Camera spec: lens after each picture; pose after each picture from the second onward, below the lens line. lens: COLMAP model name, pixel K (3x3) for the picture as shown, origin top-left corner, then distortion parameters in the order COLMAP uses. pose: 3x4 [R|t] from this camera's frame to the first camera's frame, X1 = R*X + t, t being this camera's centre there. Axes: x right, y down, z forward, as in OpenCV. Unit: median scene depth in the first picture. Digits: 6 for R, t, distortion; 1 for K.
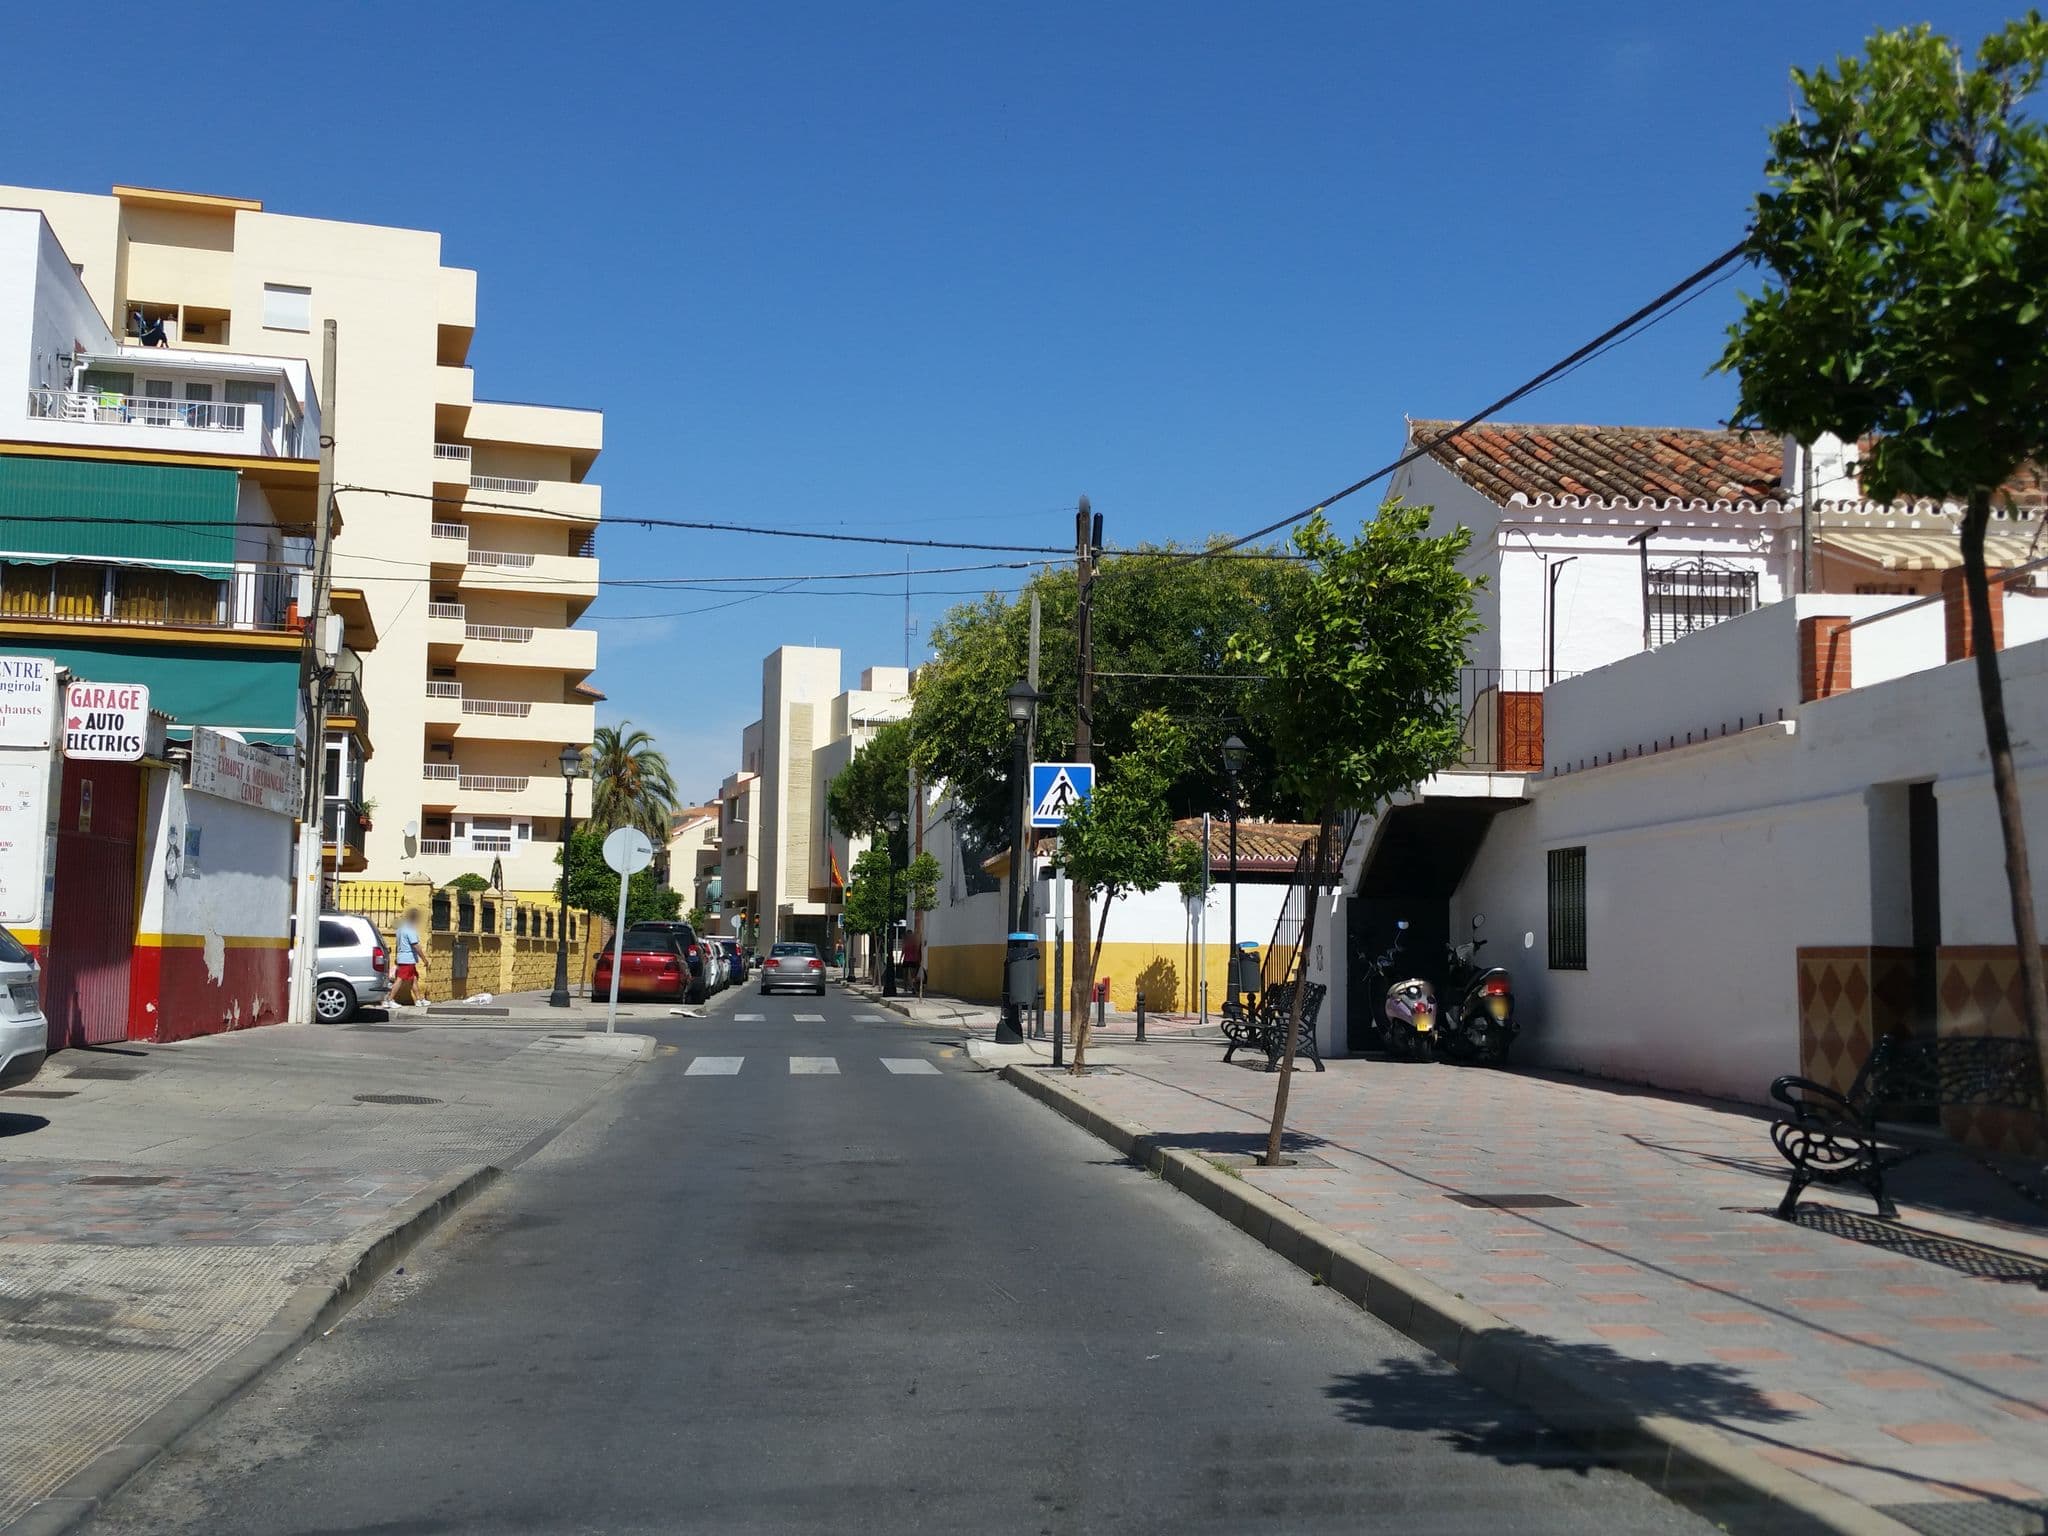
lens RADIAL K [[2177.4, 0, 1024.0], [0, 2177.4, 768.0], [0, 0, 1]] dist [0.002478, -0.008421]
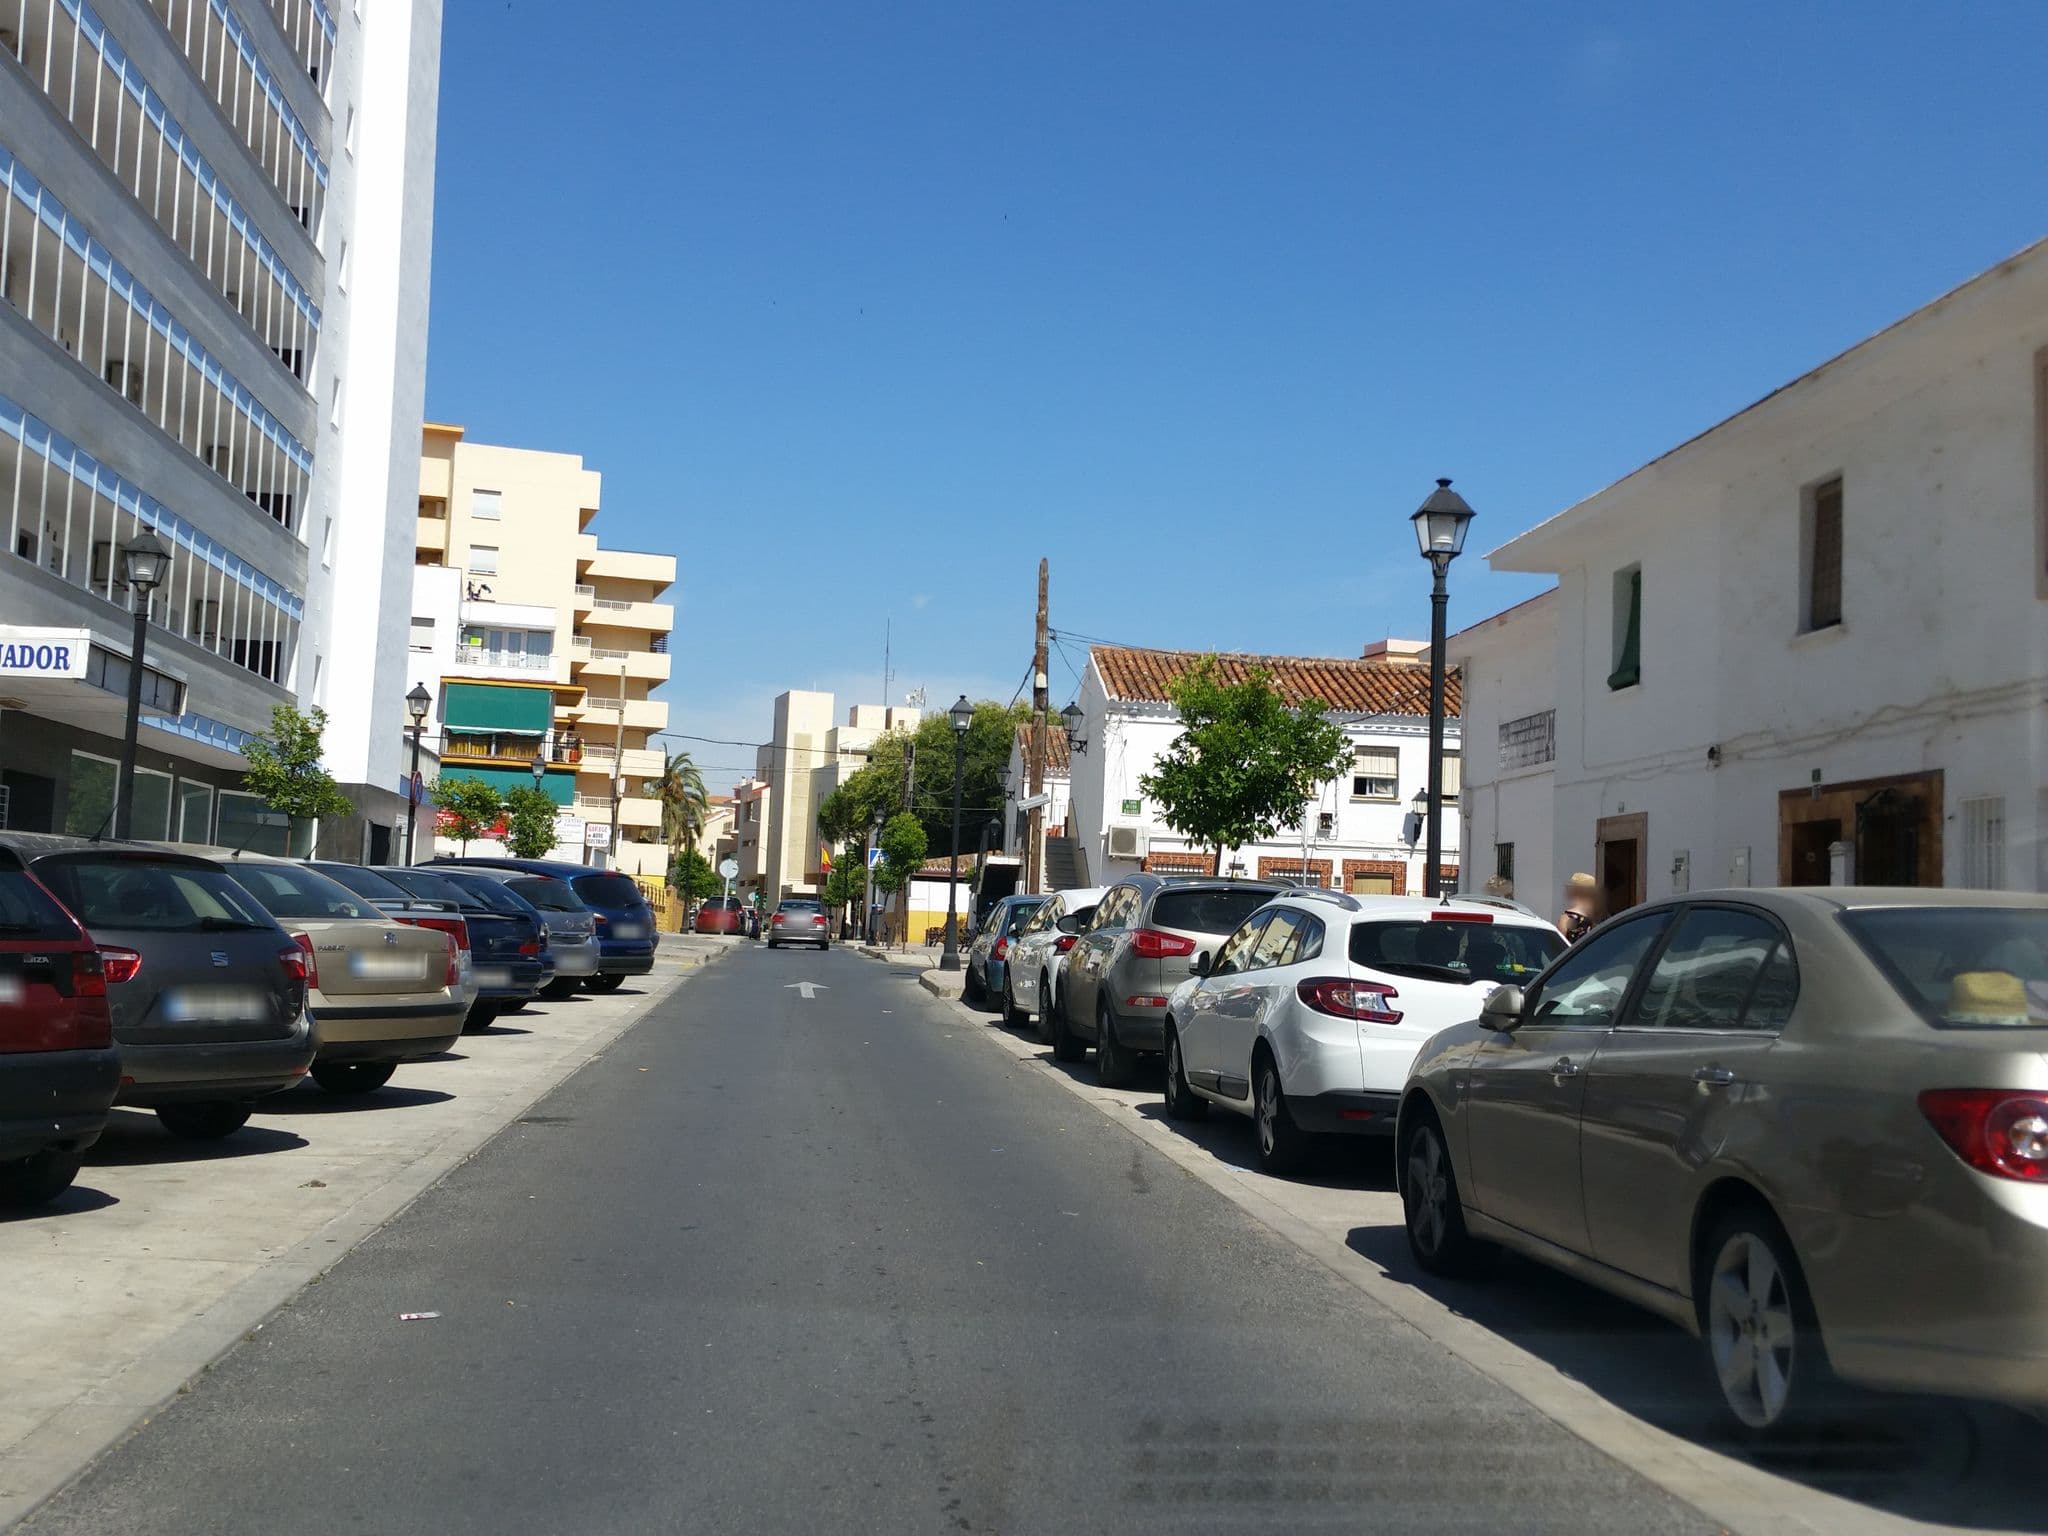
lens RADIAL K [[2177.4, 0, 1024.0], [0, 2177.4, 768.0], [0, 0, 1]] dist [0.002478, -0.008421]
pose [[0.999520, 0.030945, -0.001787, 0.038327], [-0.030931, 0.999496, 0.007161, -0.024709], [0.002007, -0.007102, 0.999973, -0.355651]]
